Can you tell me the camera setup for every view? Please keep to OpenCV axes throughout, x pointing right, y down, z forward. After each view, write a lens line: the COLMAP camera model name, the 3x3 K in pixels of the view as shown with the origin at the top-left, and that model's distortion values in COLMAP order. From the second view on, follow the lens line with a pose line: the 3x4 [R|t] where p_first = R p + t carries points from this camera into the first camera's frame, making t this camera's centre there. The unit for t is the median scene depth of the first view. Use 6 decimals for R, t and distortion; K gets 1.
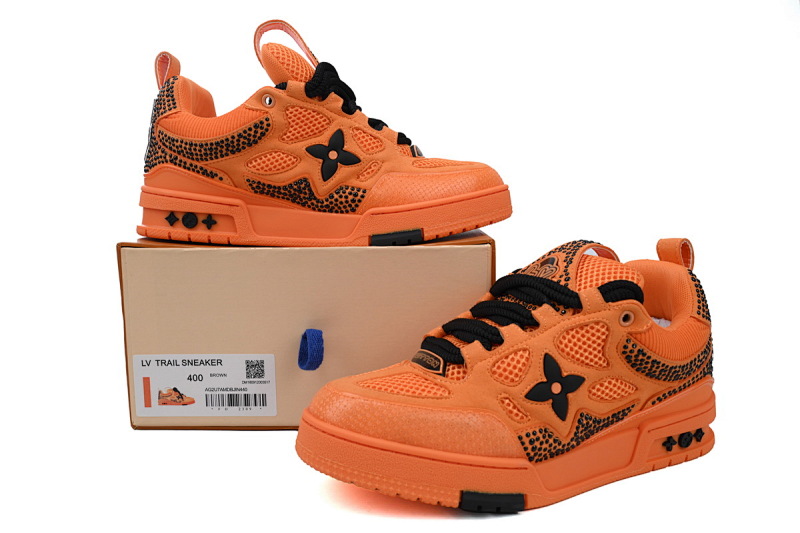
lens RADIAL K [[672.6, 0, 400.0], [0, 672.6, 266.5], [0, 0, 1]] dist [0.002481, 0.000383]
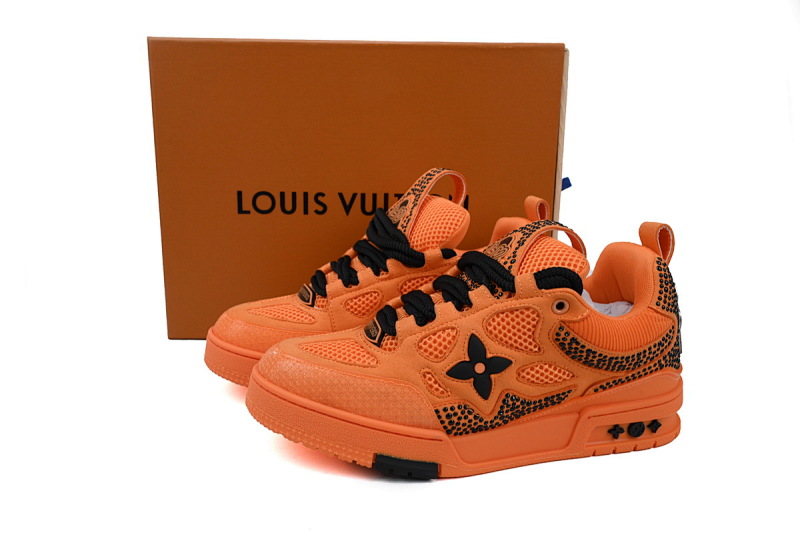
lens RADIAL K [[672.6, 0, 400.0], [0, 672.6, 266.5], [0, 0, 1]] dist [0.002481, 0.000383]
pose [[0.977519, 0.072401, -0.198025, 0.301872], [-0.053230, 0.993514, 0.100484, -0.069949], [0.204016, -0.087684, 0.975033, -0.015762]]
